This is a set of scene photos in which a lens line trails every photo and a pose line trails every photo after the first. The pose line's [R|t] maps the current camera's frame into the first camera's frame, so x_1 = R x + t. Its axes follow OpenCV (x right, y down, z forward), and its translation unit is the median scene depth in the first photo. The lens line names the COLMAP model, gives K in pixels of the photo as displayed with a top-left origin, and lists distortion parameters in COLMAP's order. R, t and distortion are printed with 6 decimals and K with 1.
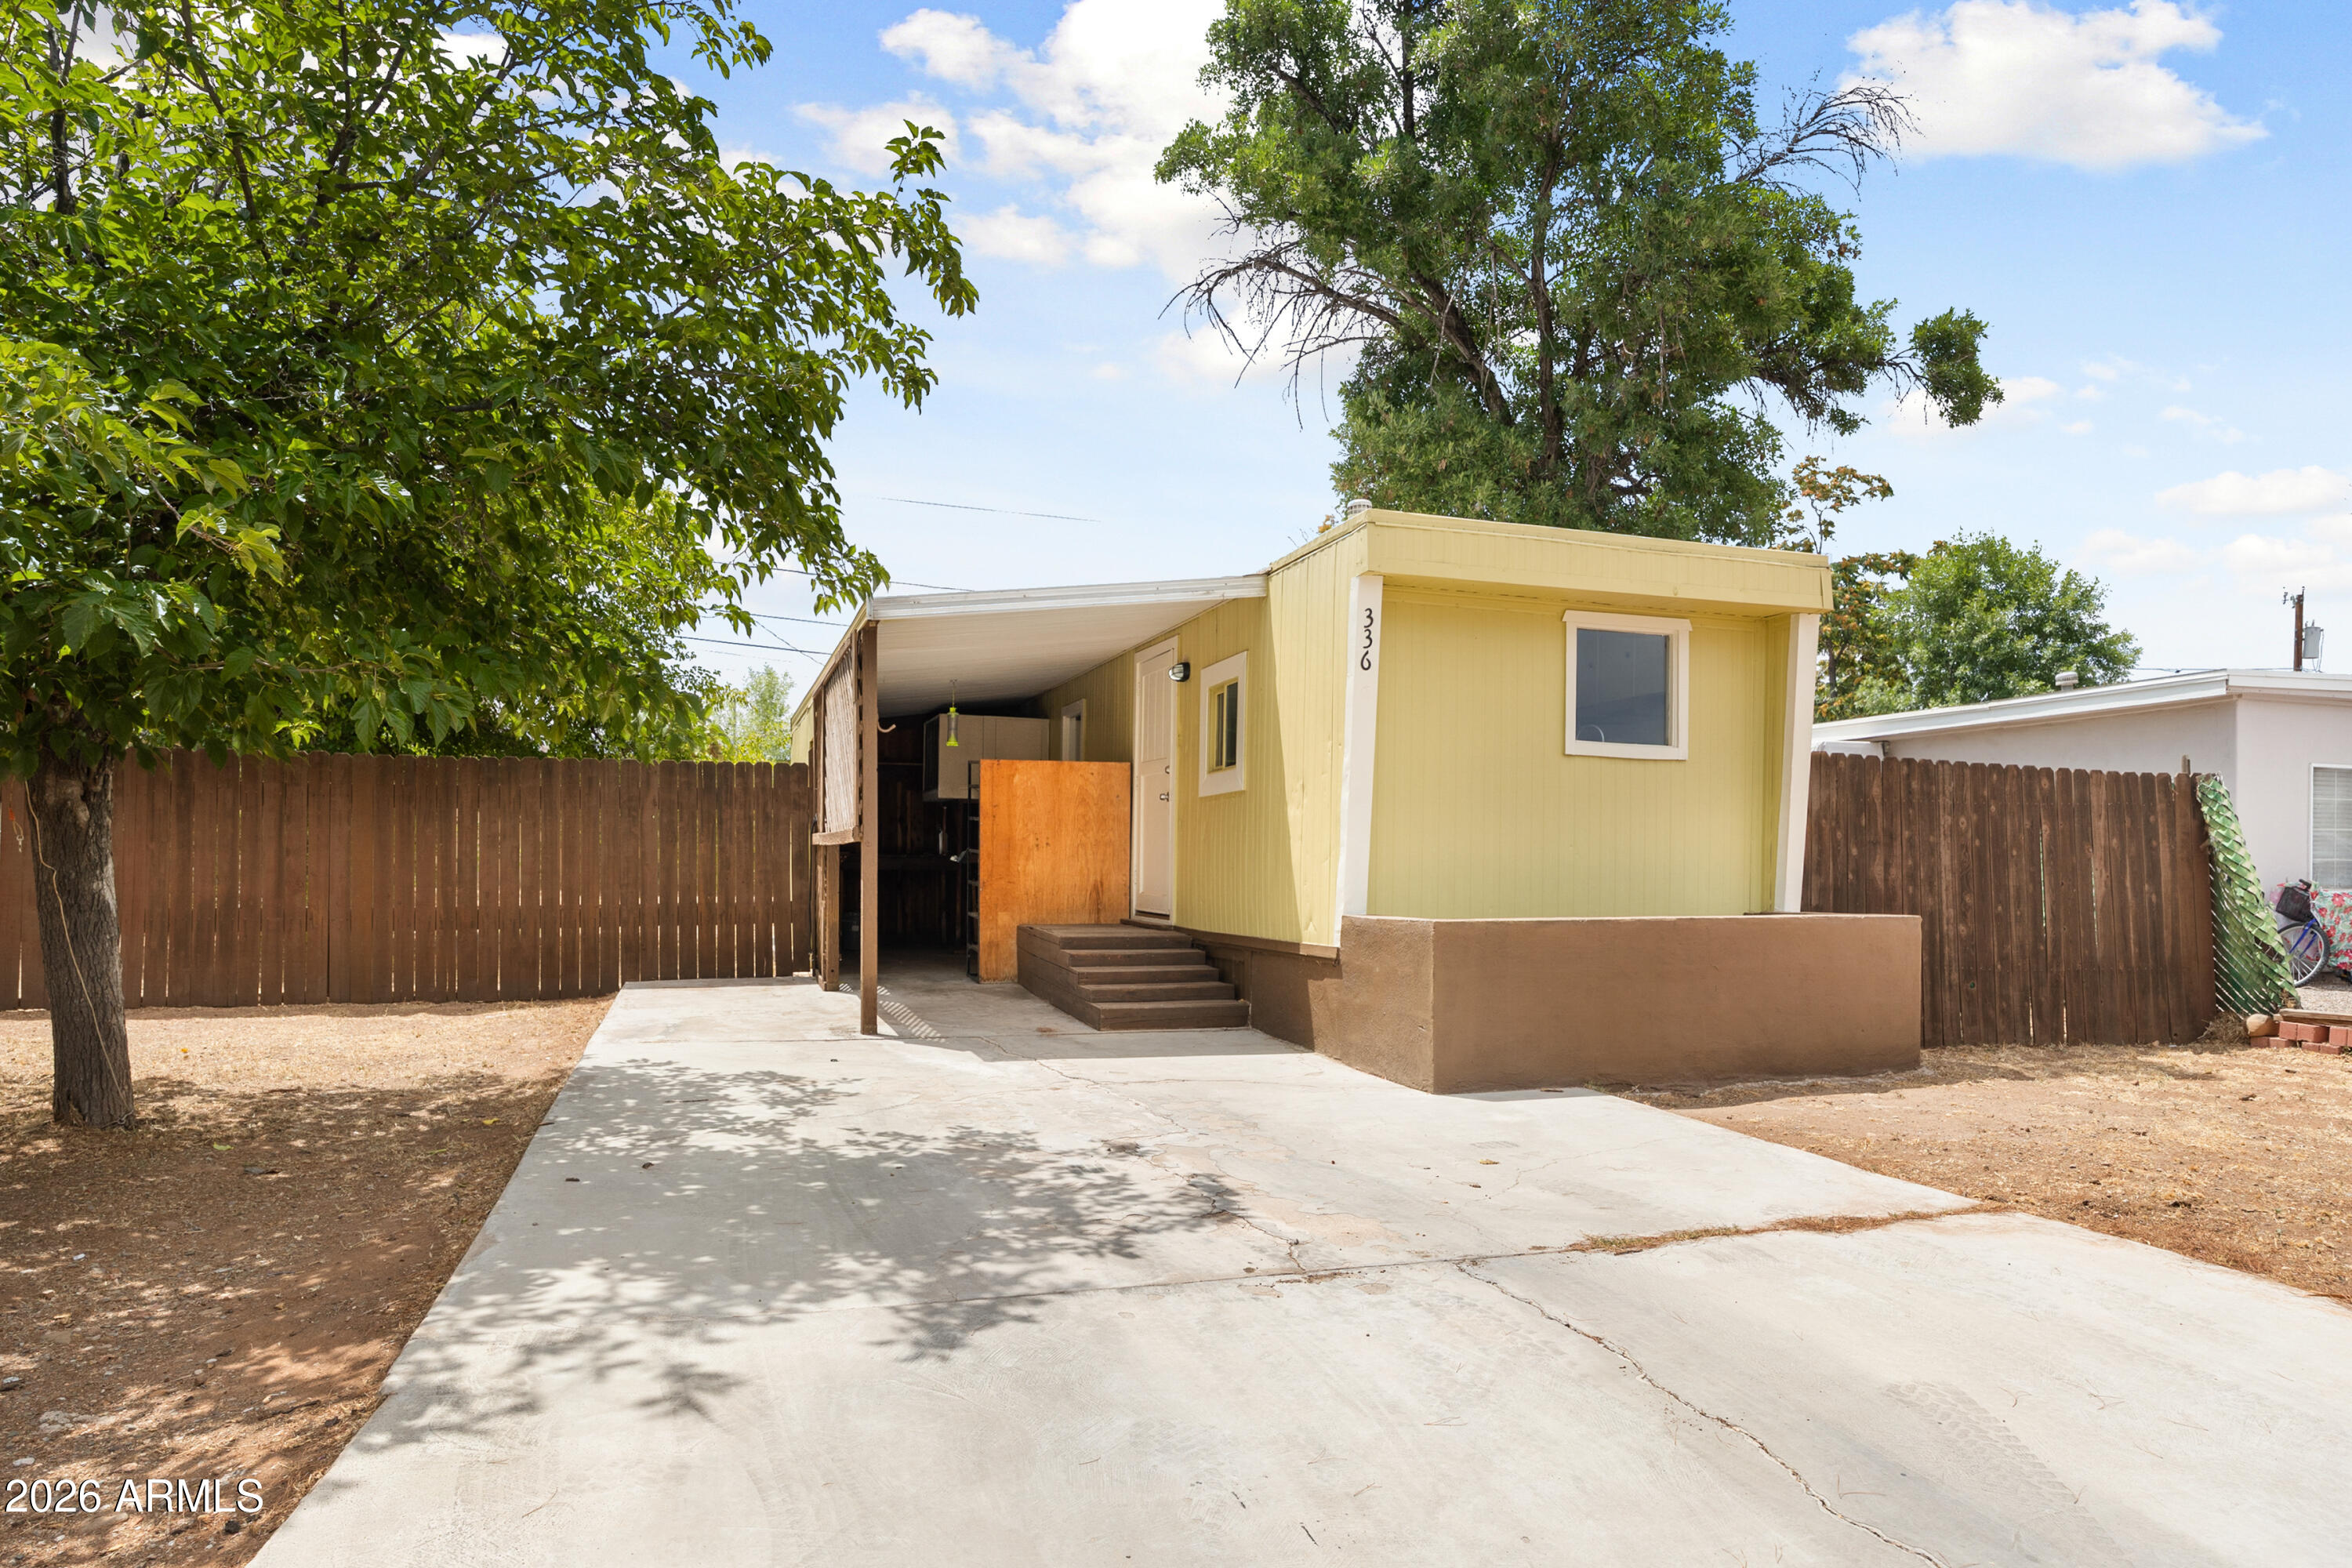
lens RADIAL K [[1464.1, 0, 1176.1], [0, 1464.1, 863.8], [0, 0, 1]] dist [-0.007233, -0.004008]
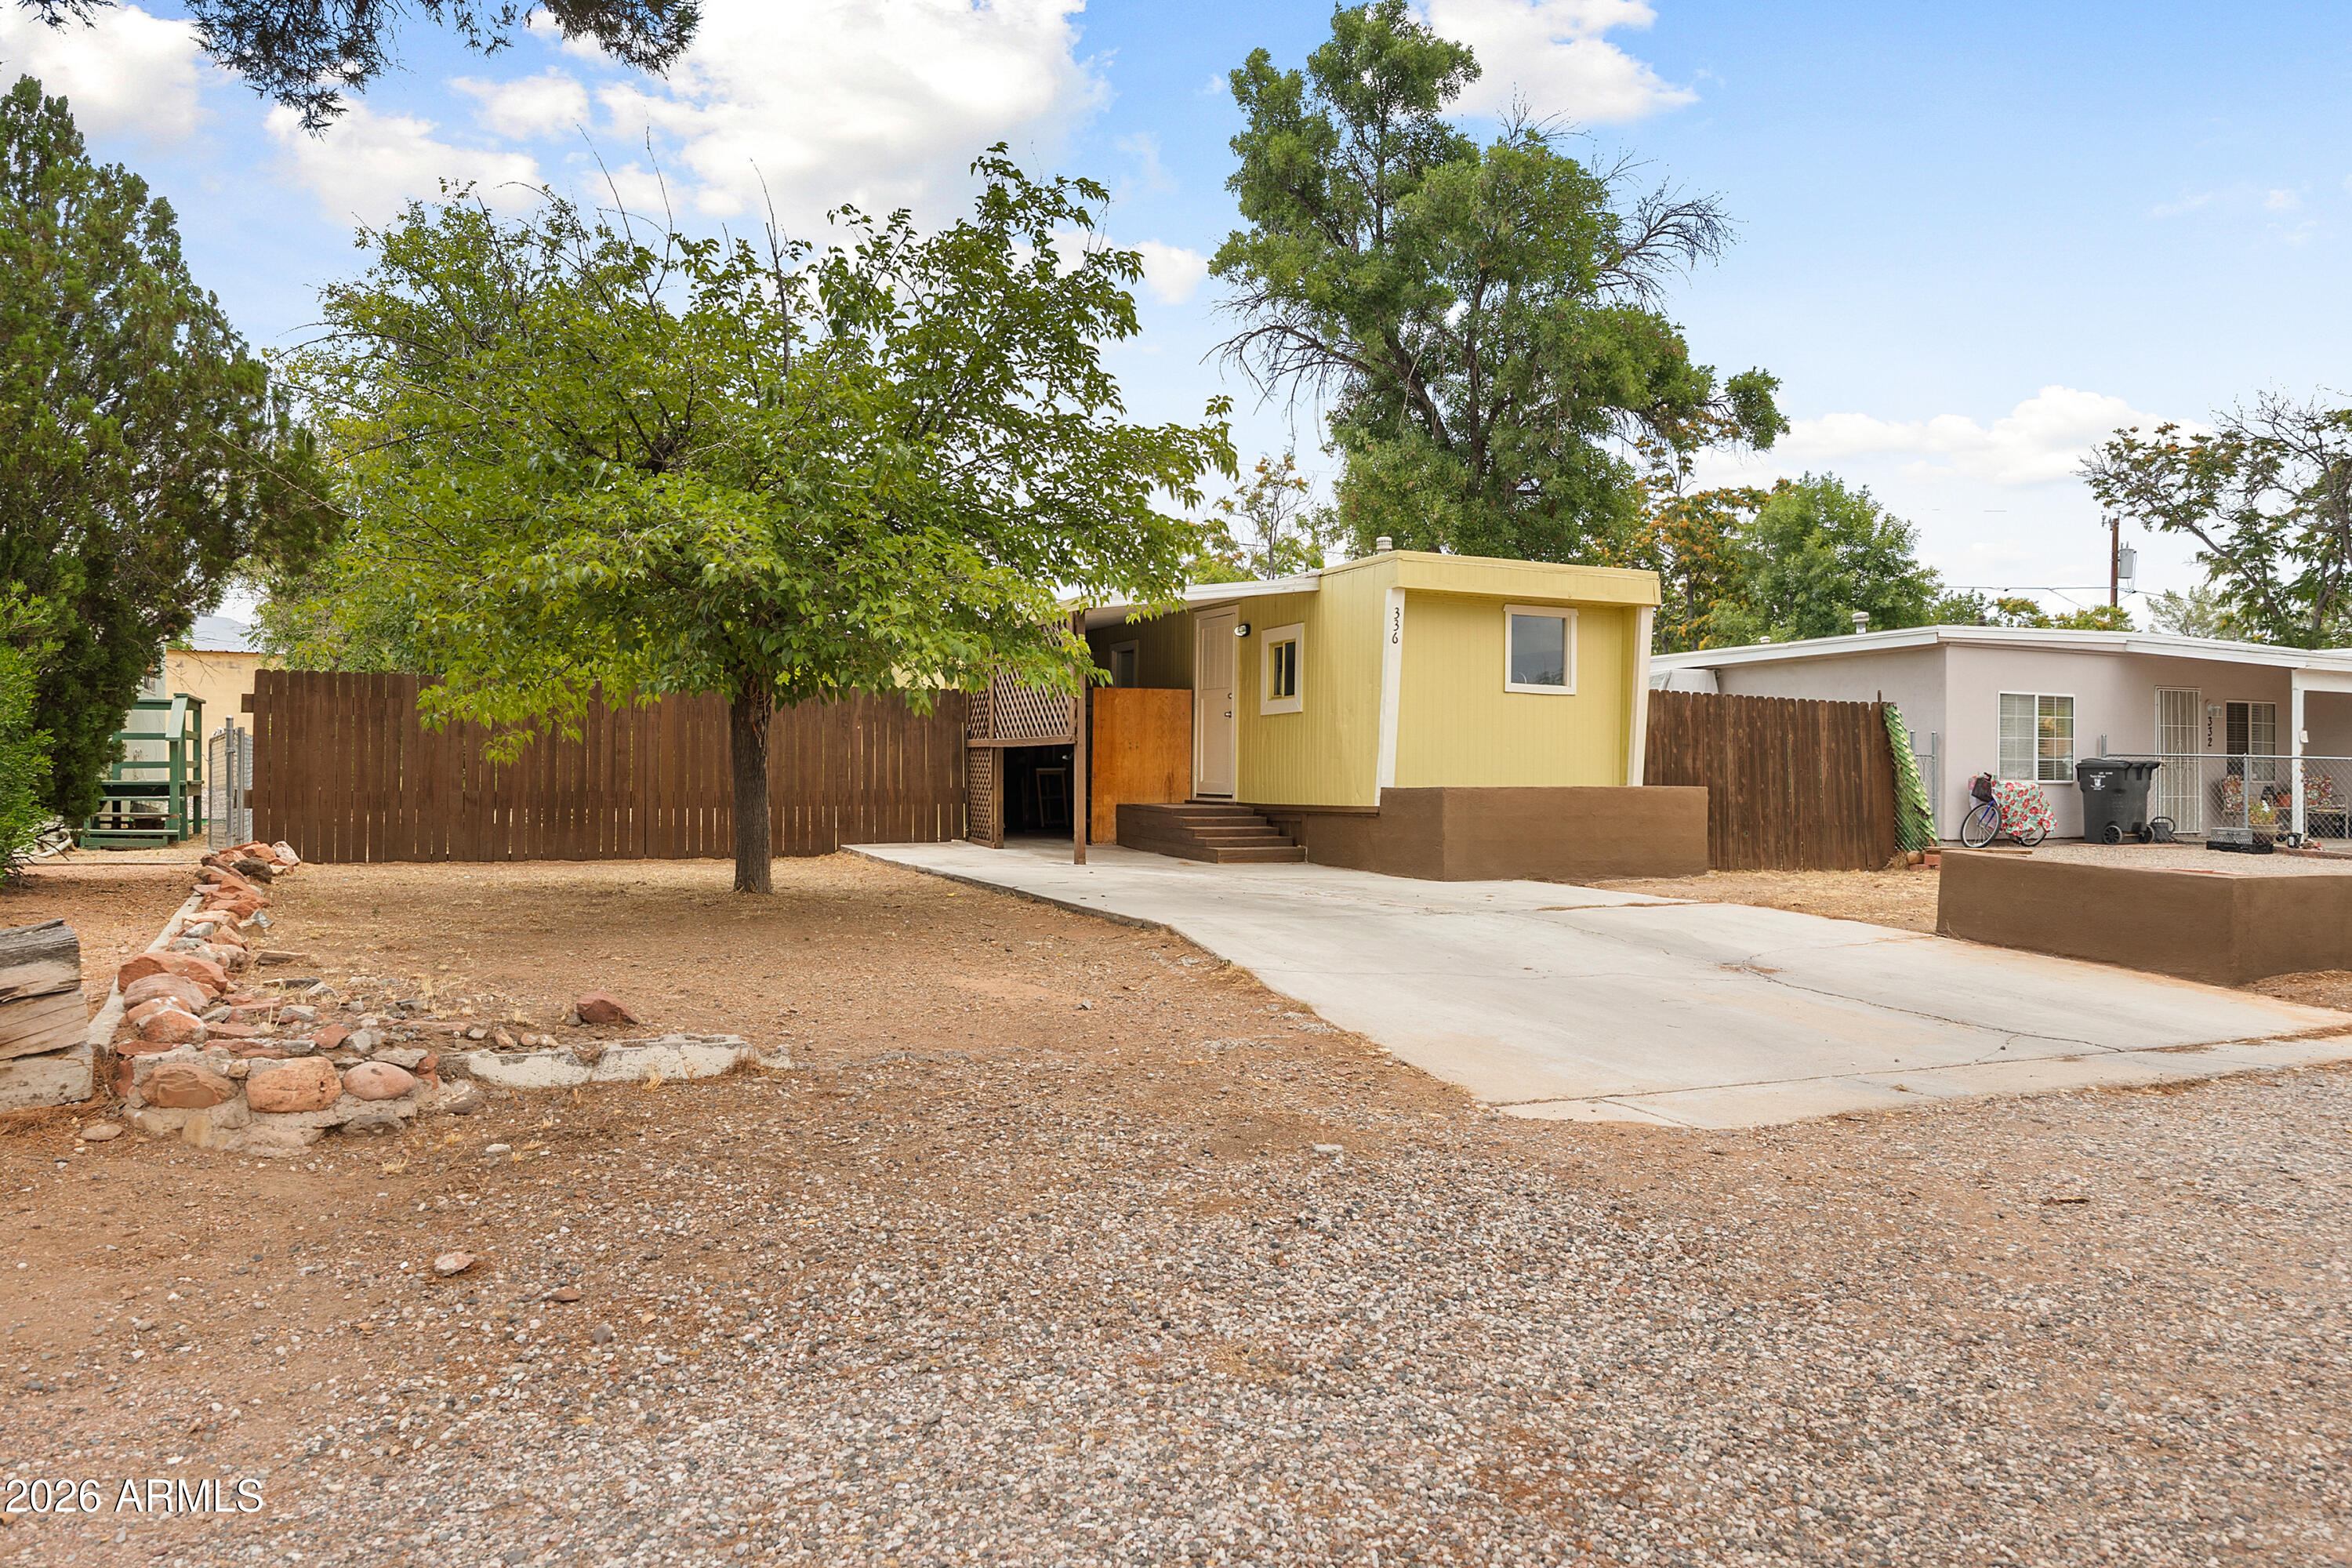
lens RADIAL K [[1692.5, 0, 1176.0], [0, 1692.5, 784.0], [0, 0, 1]] dist [0.007260, 0.003013]
pose [[0.993132, -0.001439, 0.116991, -0.245071], [0.001033, 0.999993, 0.003529, 0.017112], [-0.116995, -0.003384, 0.993127, -0.641370]]
